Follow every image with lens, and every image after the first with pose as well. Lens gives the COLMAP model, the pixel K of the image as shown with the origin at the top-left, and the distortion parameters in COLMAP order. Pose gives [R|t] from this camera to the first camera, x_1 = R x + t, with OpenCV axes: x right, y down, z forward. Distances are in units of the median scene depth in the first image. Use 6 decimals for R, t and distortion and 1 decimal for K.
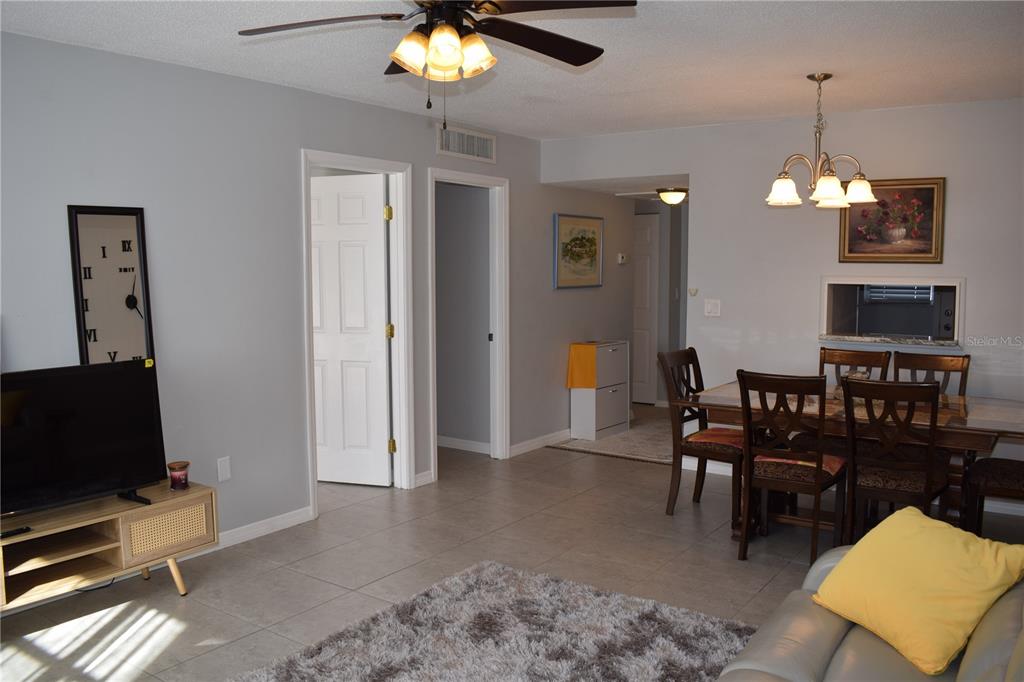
lens RADIAL K [[826.3, 0, 511.4], [0, 826.3, 346.9], [0, 0, 1]] dist [-0.088200, 0.001920]
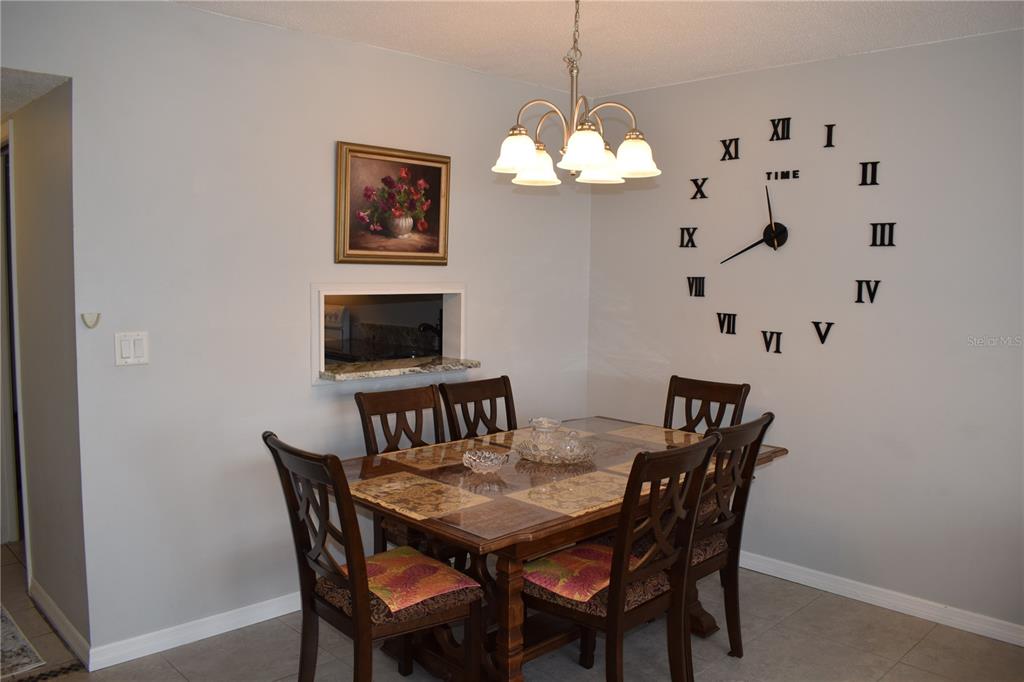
lens RADIAL K [[826.3, 0, 511.4], [0, 826.3, 346.9], [0, 0, 1]] dist [-0.088200, 0.001920]
pose [[0.188444, -0.085599, 0.978346, -0.239820], [0.084153, 0.993938, 0.070754, -0.072591], [-0.978472, 0.068998, 0.194505, 0.749455]]
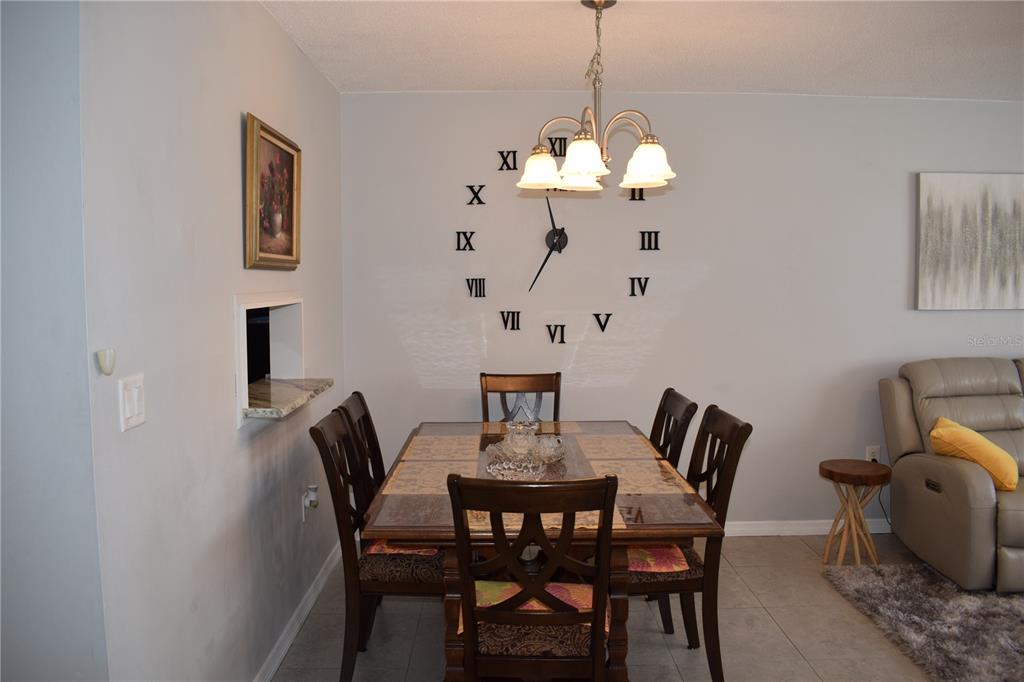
lens RADIAL K [[826.3, 0, 511.4], [0, 826.3, 346.9], [0, 0, 1]] dist [-0.088200, 0.001920]
pose [[-0.591328, -0.062287, 0.804022, -0.123140], [0.086383, 0.986384, 0.139946, -0.115324], [-0.801791, 0.152208, -0.577896, 1.201598]]
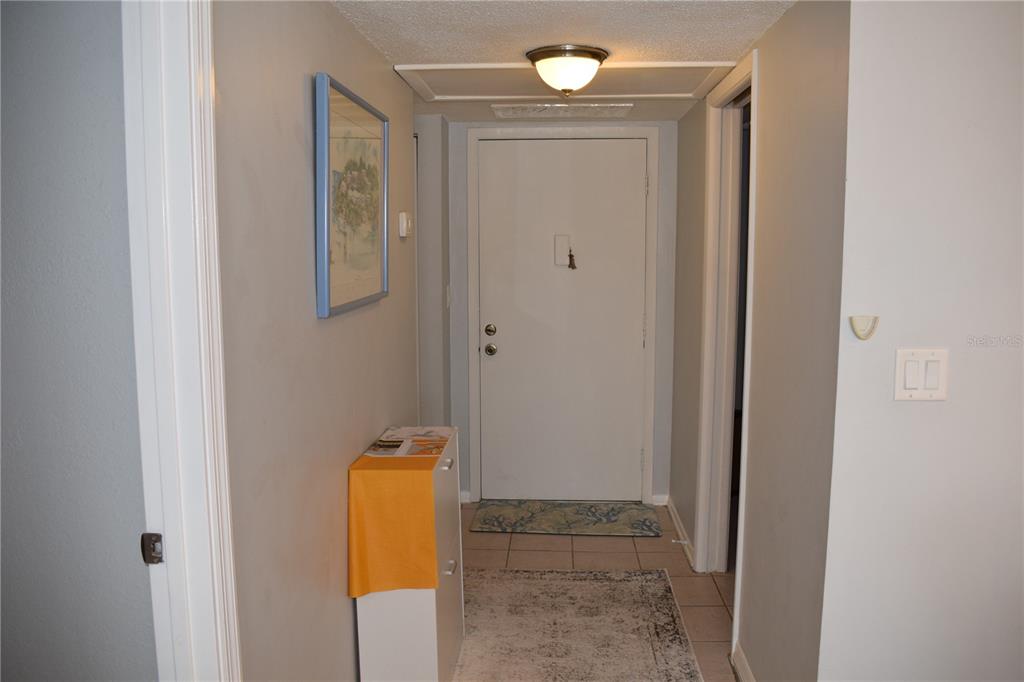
lens RADIAL K [[826.3, 0, 511.4], [0, 826.3, 346.9], [0, 0, 1]] dist [-0.088200, 0.001920]
pose [[0.850684, -0.067566, 0.521318, -0.066439], [0.051642, 0.997650, 0.045032, -0.091346], [-0.523135, -0.011386, 0.852174, 0.916953]]
